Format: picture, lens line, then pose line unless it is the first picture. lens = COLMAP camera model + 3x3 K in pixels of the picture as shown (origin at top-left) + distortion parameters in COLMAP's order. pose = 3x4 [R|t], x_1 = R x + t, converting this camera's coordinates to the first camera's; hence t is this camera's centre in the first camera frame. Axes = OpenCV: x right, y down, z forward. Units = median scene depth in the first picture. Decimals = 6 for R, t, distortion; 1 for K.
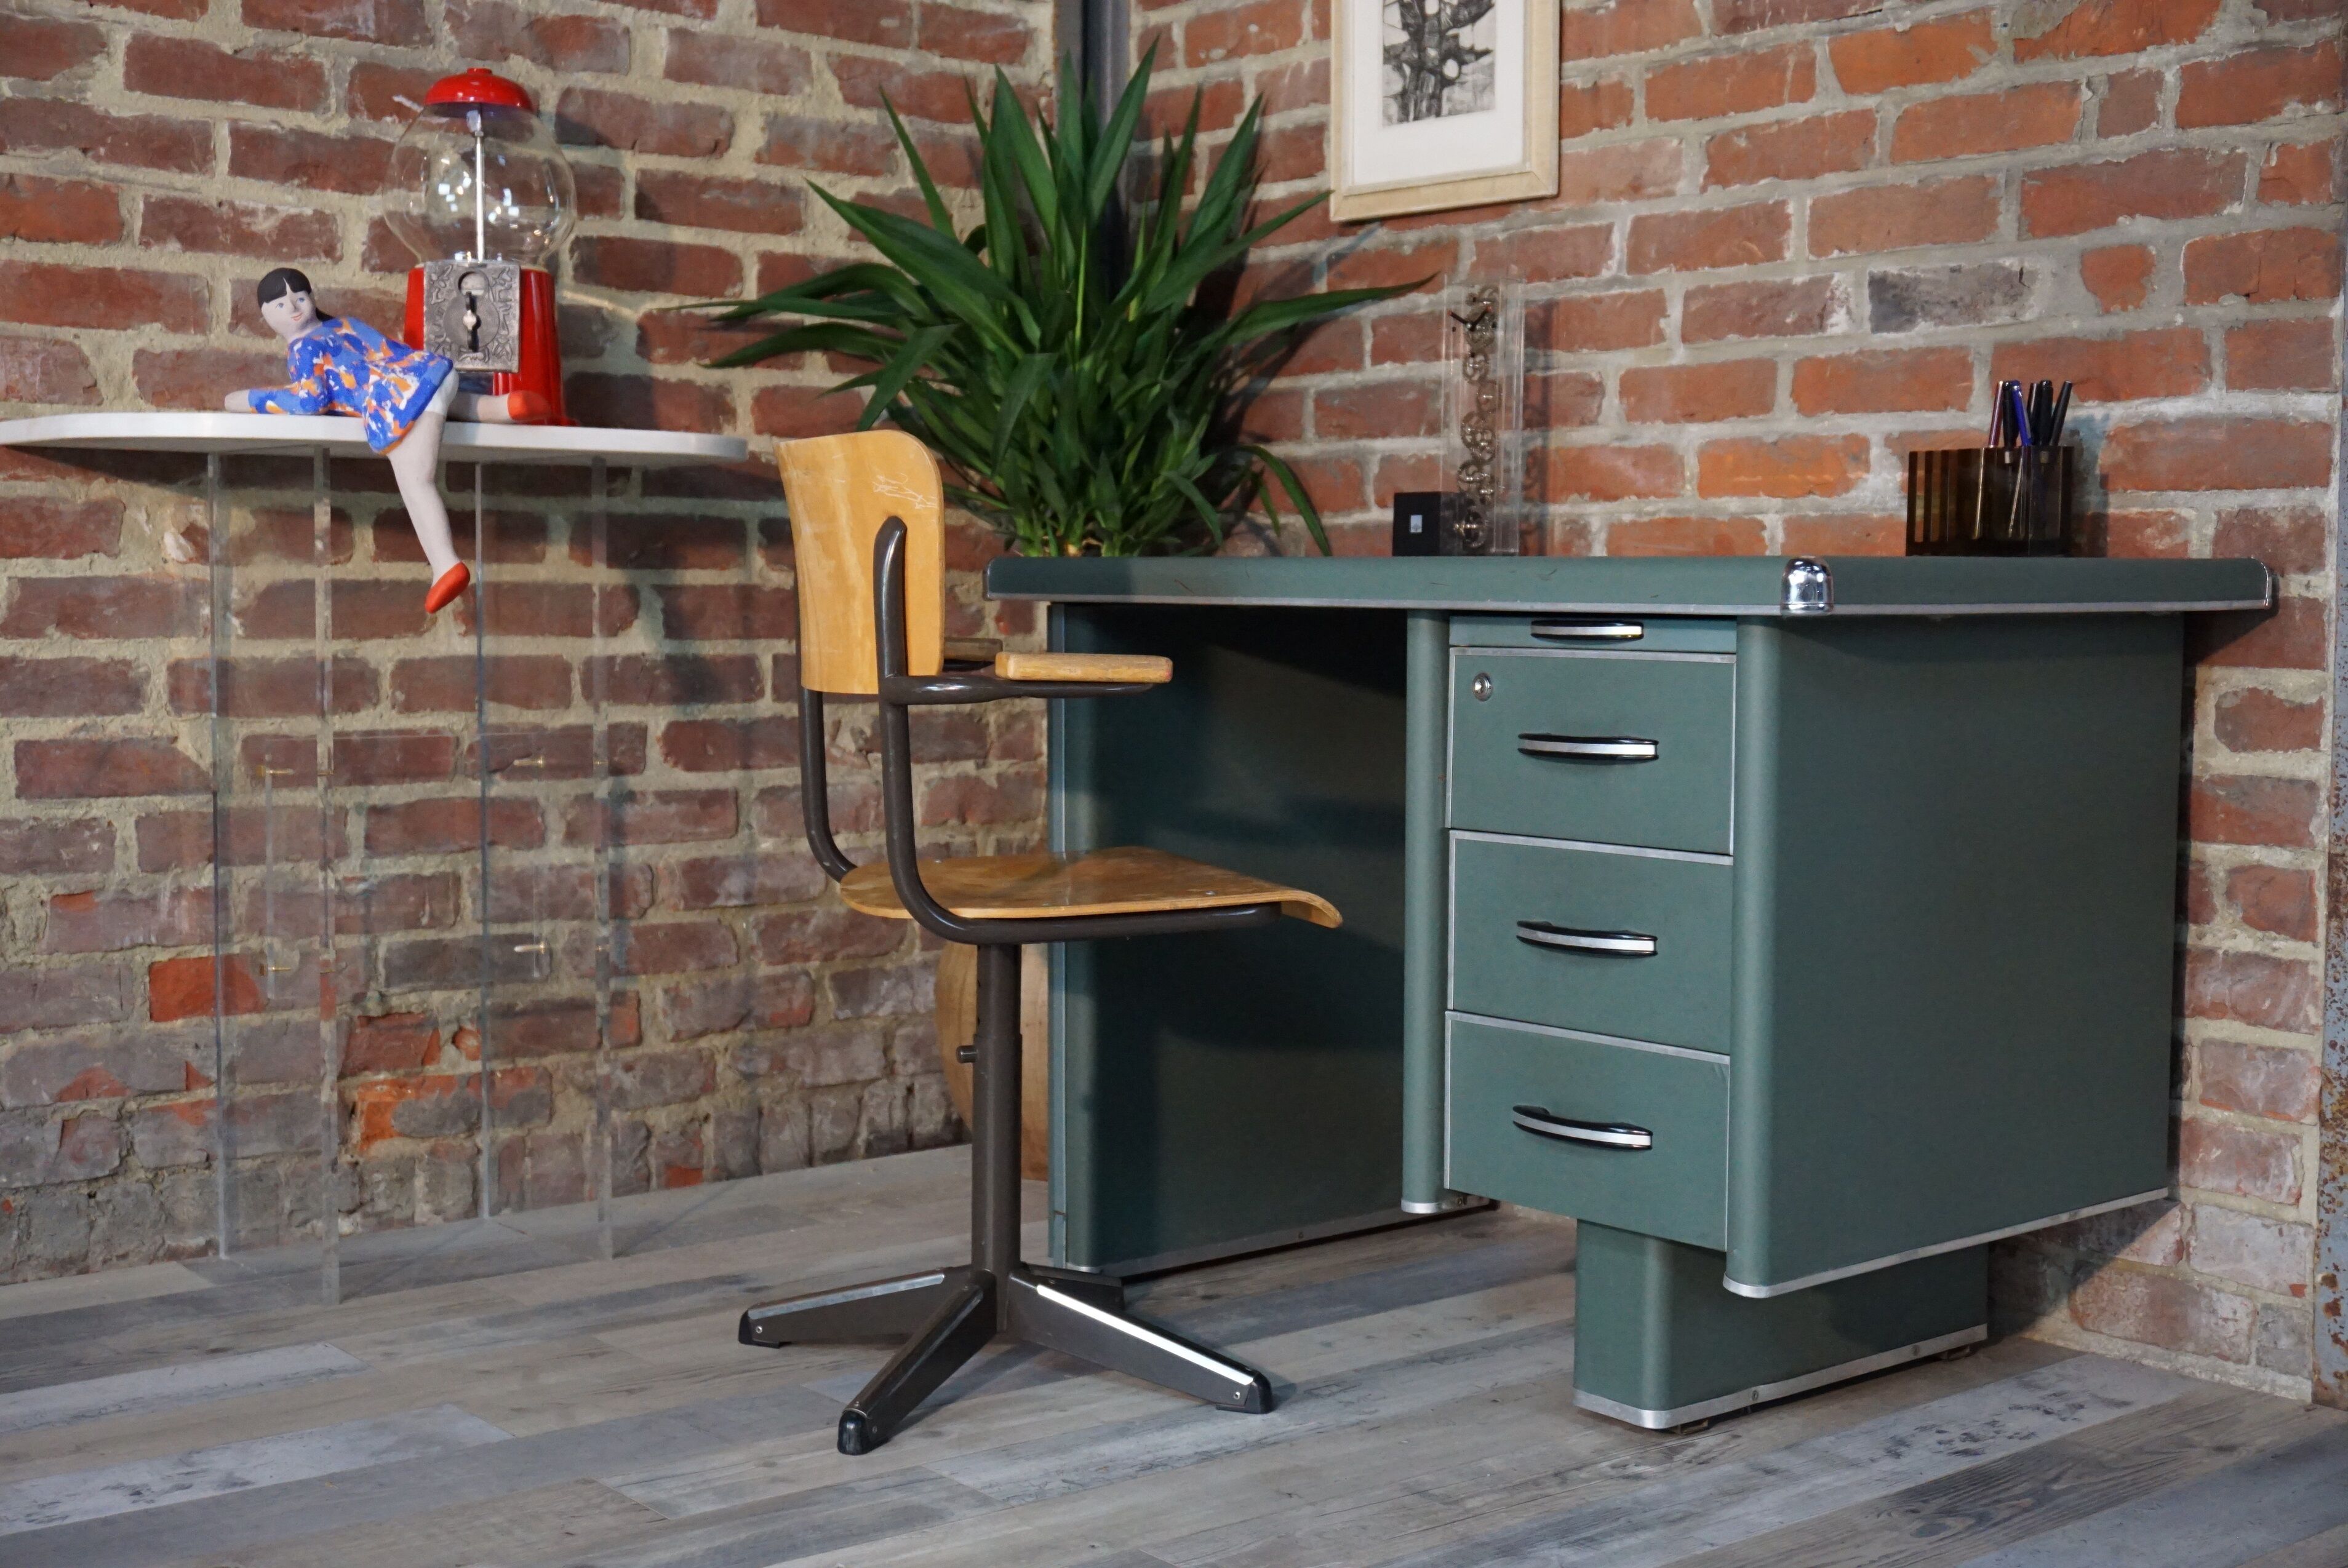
lens RADIAL K [[2825.8, 0, 1155.2], [0, 2825.8, 806.4], [0, 0, 1]] dist [-0.007016, 0.000000]
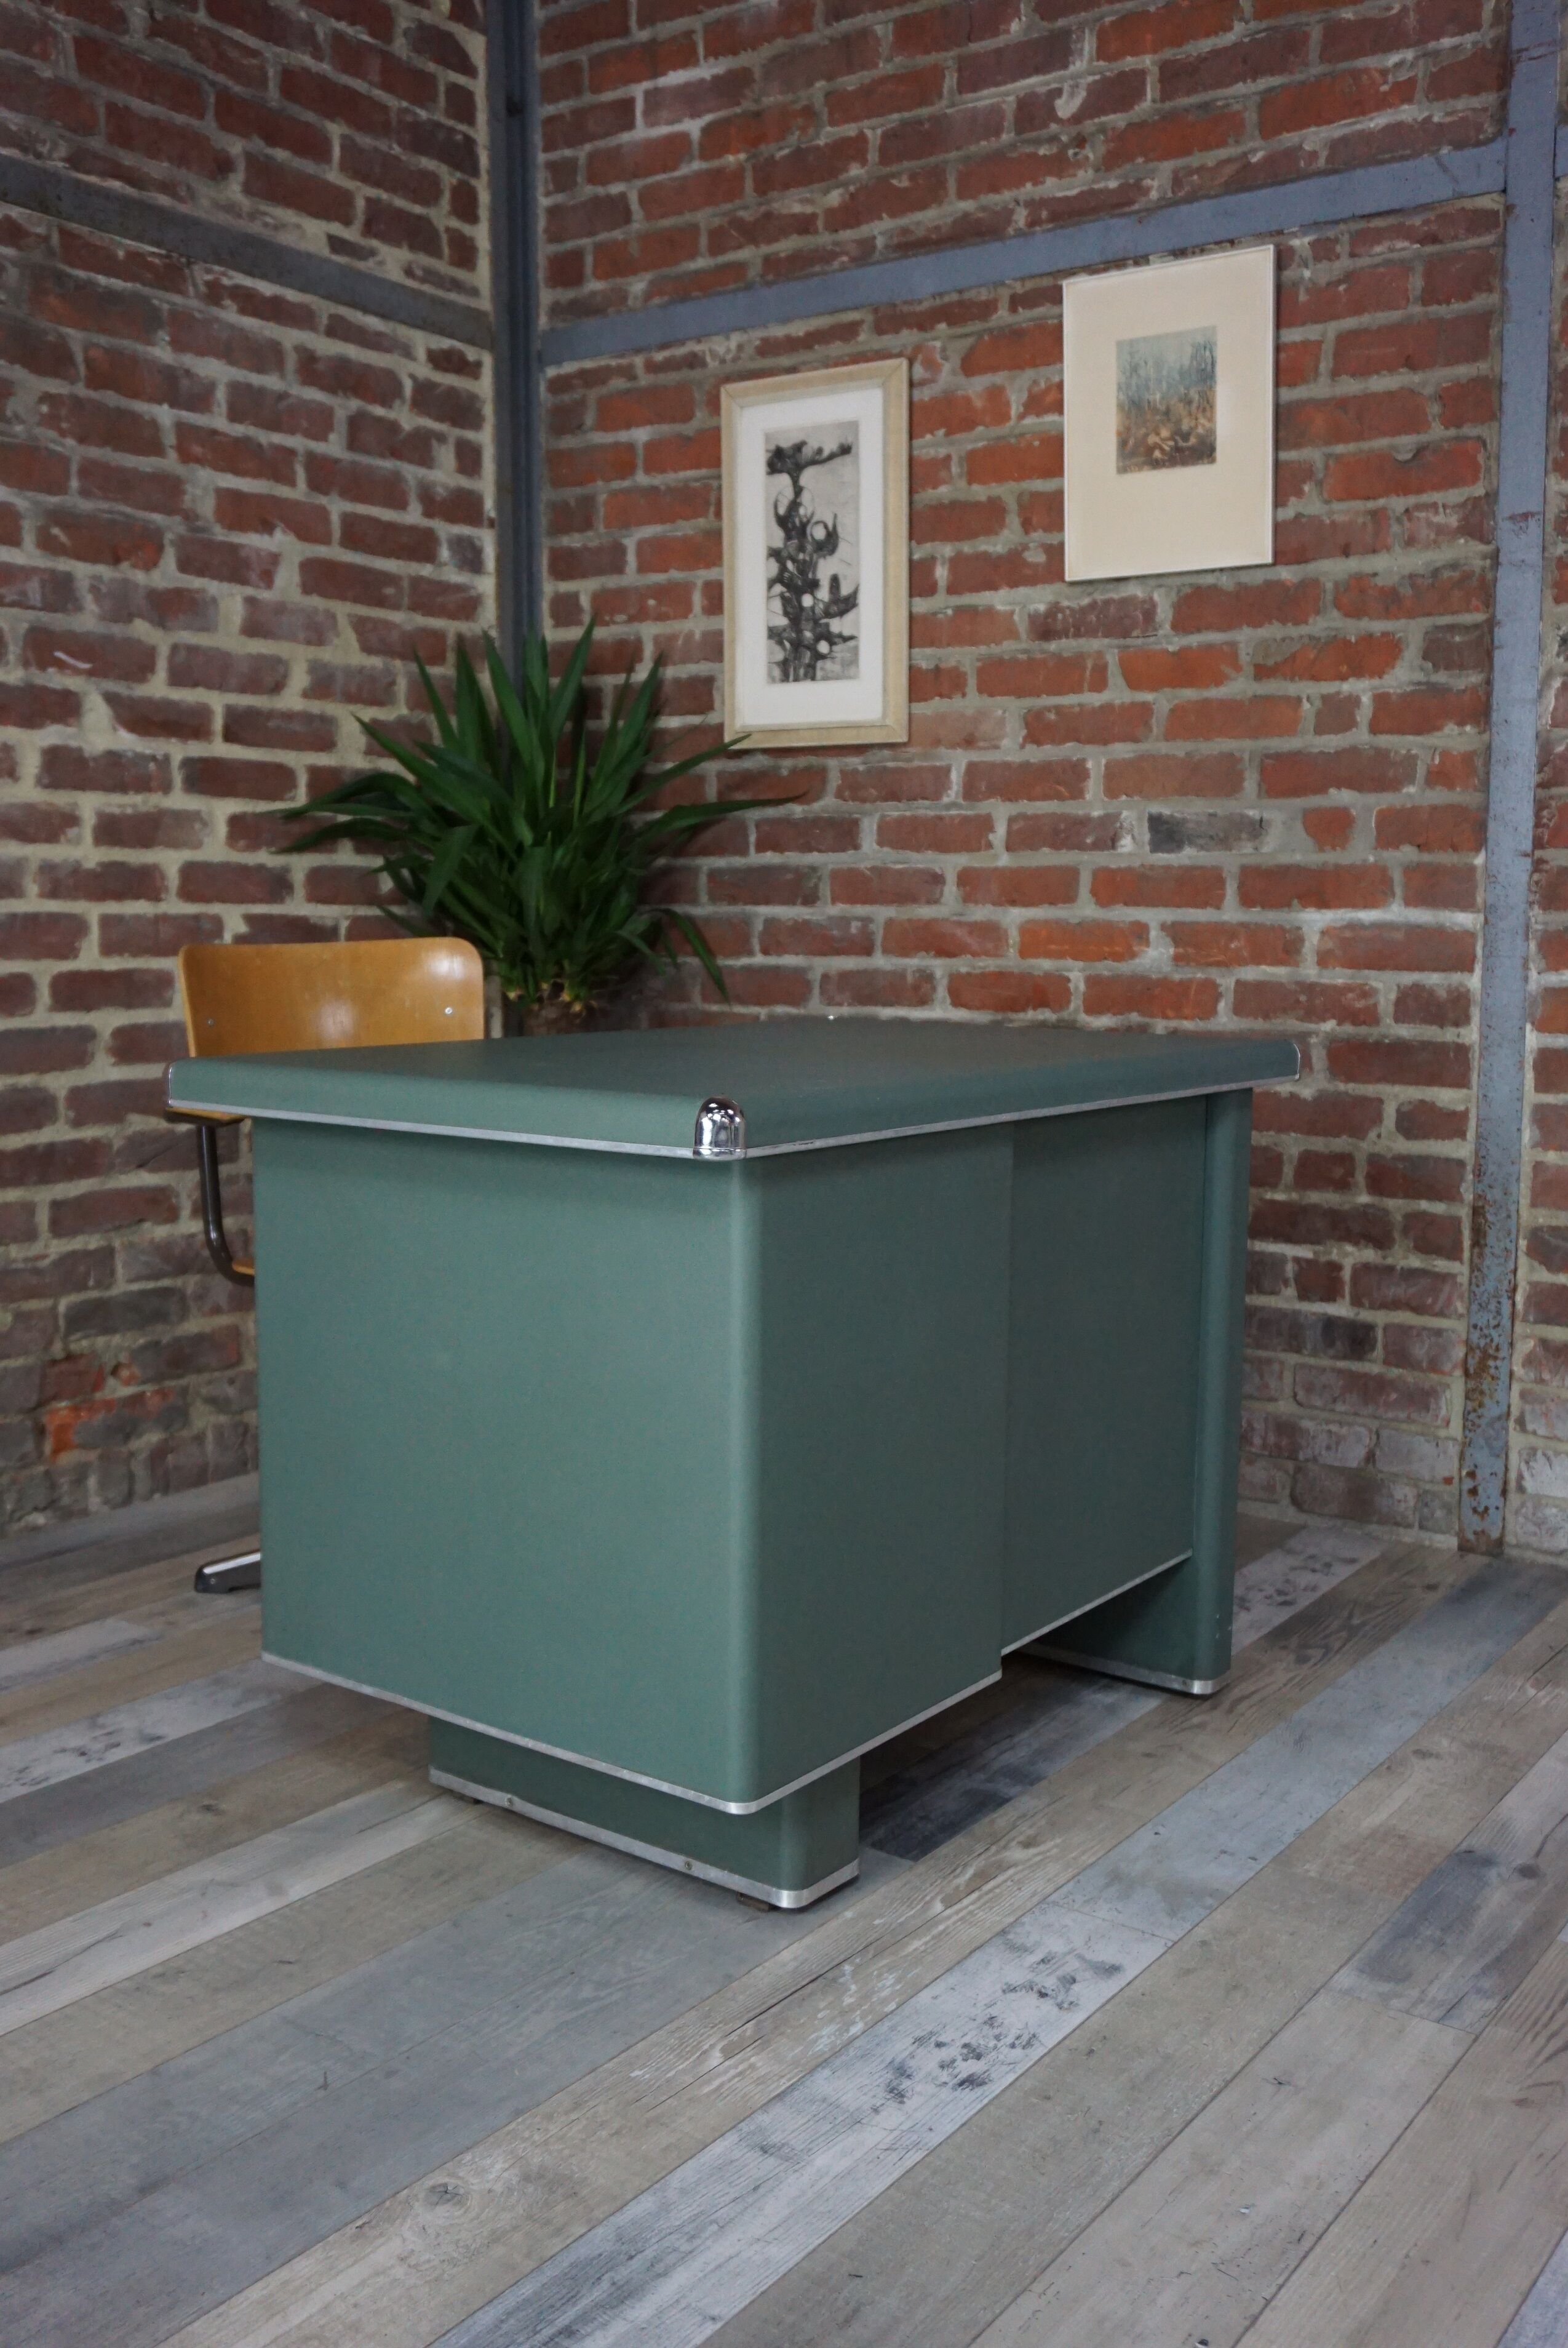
lens RADIAL K [[2133.9, 0, 786.7], [0, 2133.9, 1193.0], [0, 0, 1]] dist [-0.039179, 0.000000]
pose [[0.963188, -0.033506, 0.266732, -0.226406], [0.019448, 0.998287, 0.055172, -0.053272], [-0.268124, -0.047953, 0.962190, -0.031781]]
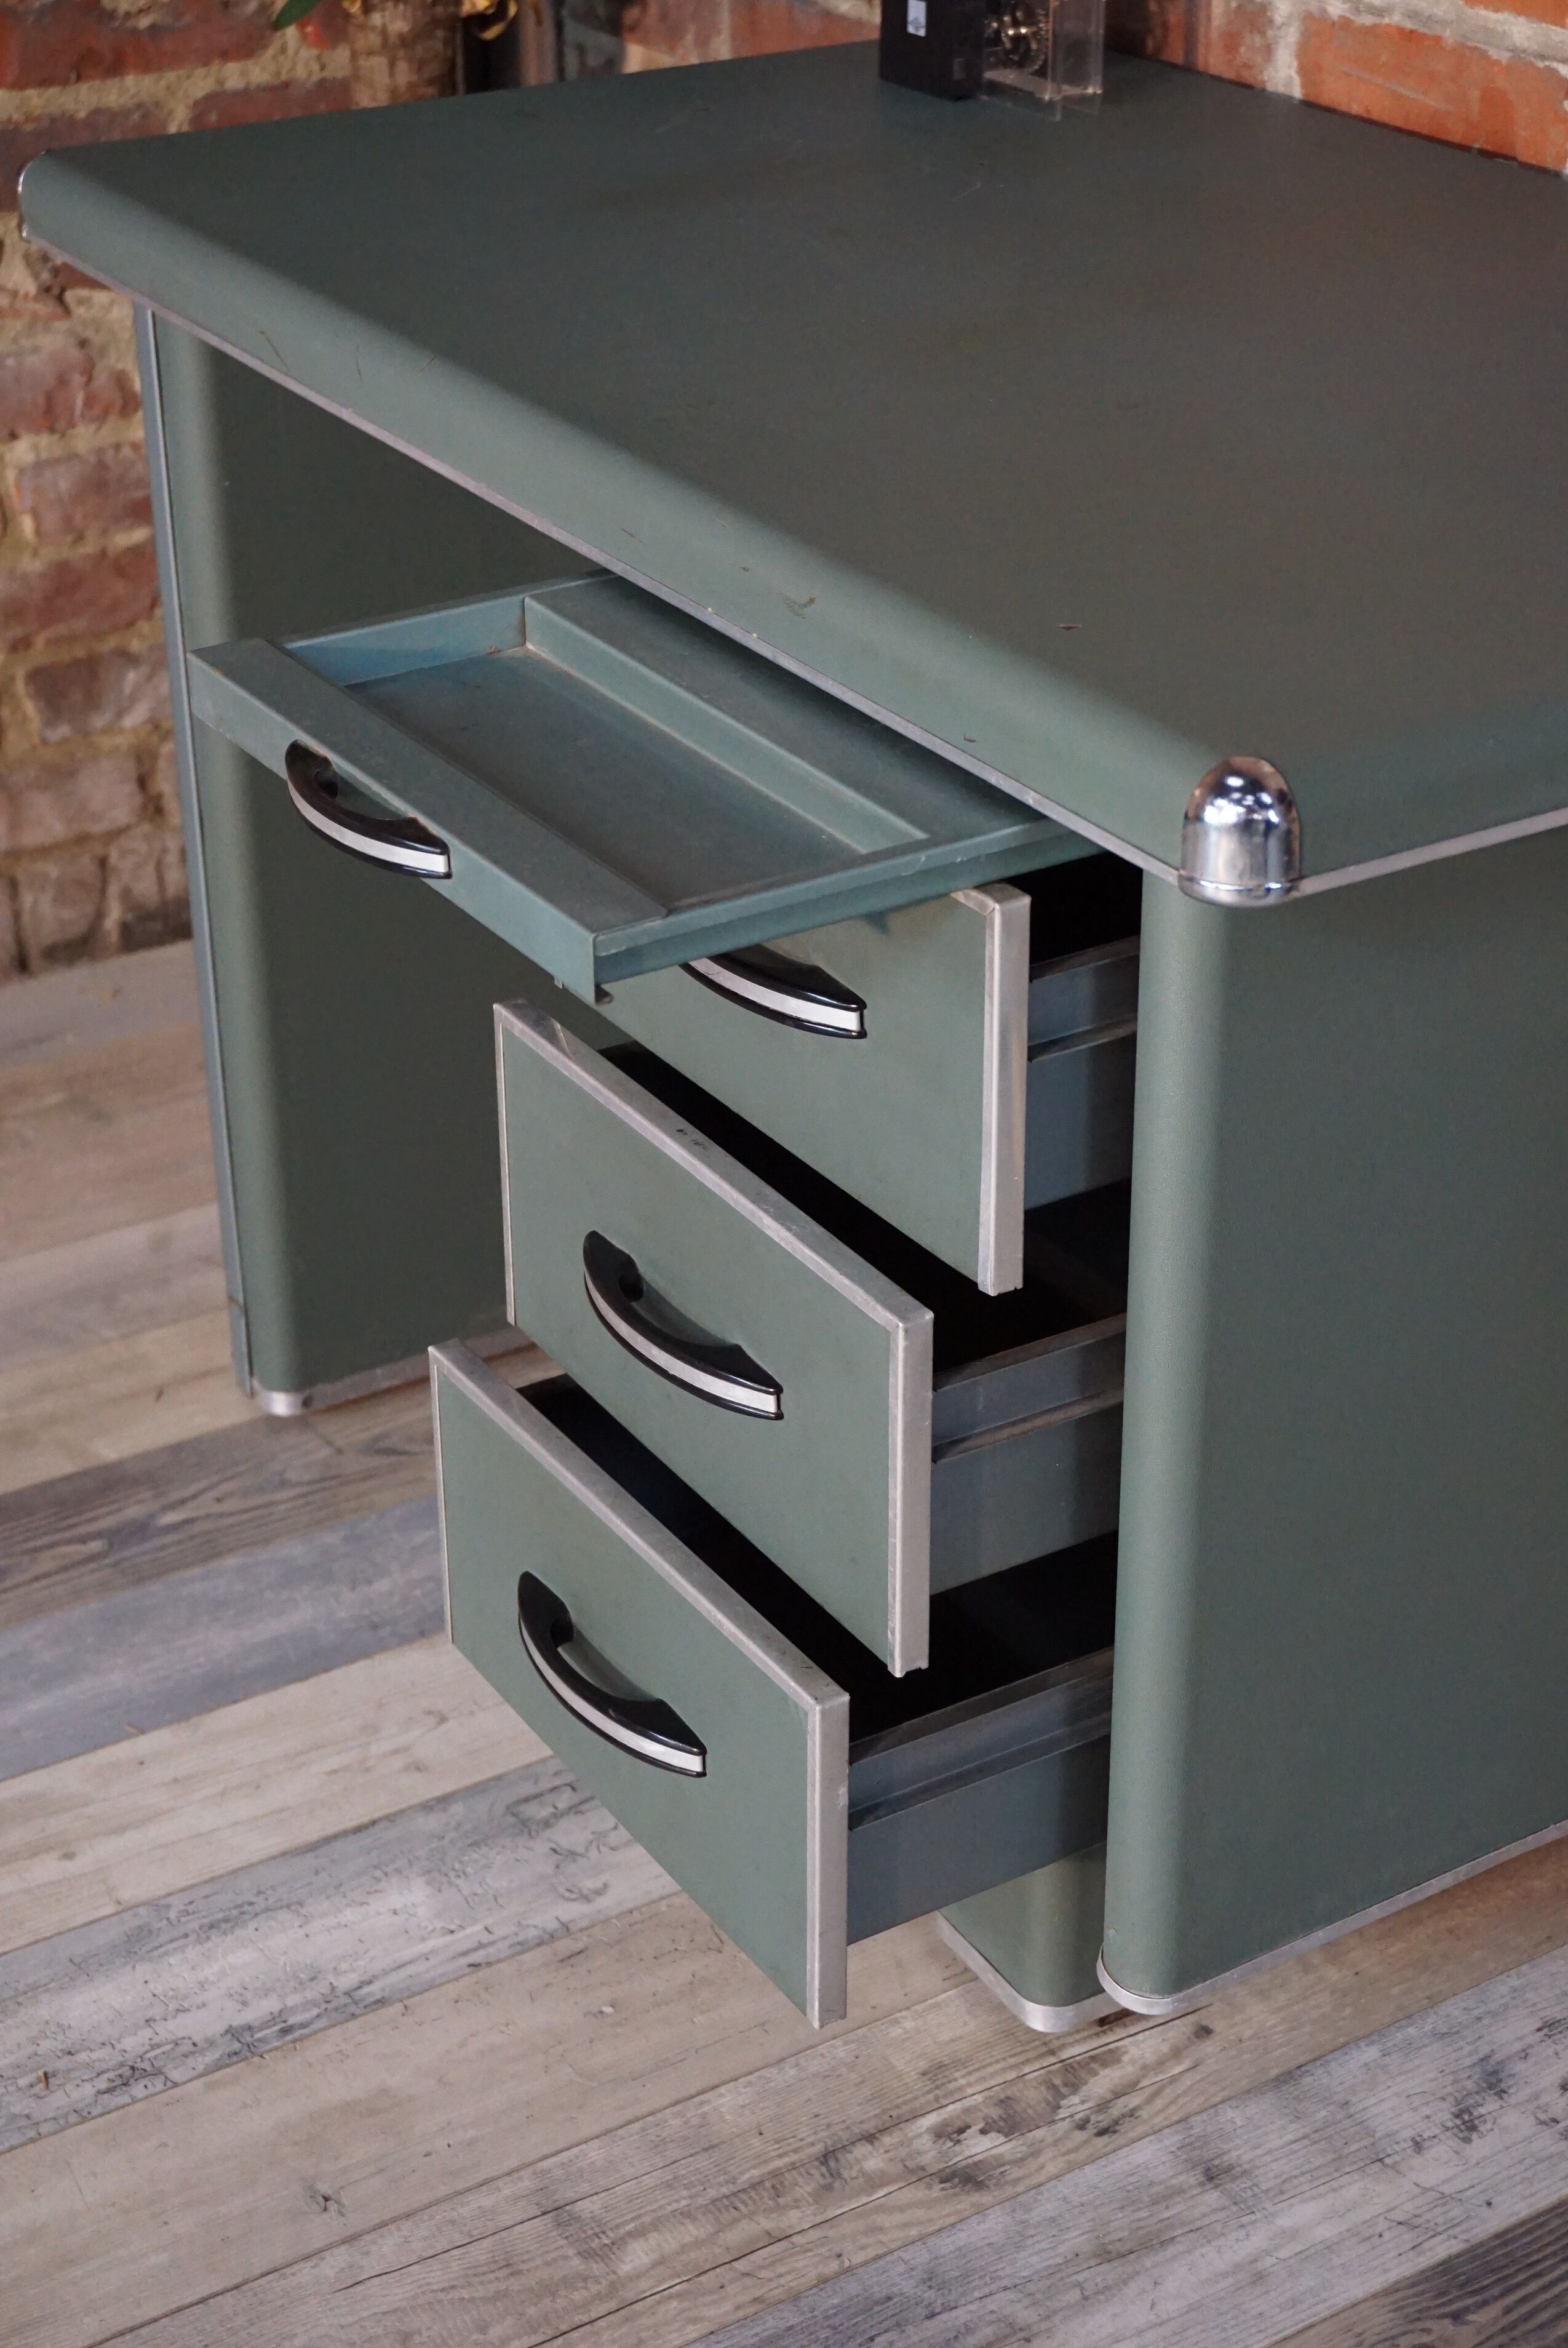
lens RADIAL K [[3742.9, 0, 768.6], [0, 3742.9, 1174.8], [0, 0, 1]] dist [0.008799, 0.000000]
pose [[0.992177, 0.048472, -0.115049, 0.162236], [0.001065, 0.918230, 0.396047, -0.185637], [0.124838, -0.393071, 0.910994, 0.312689]]
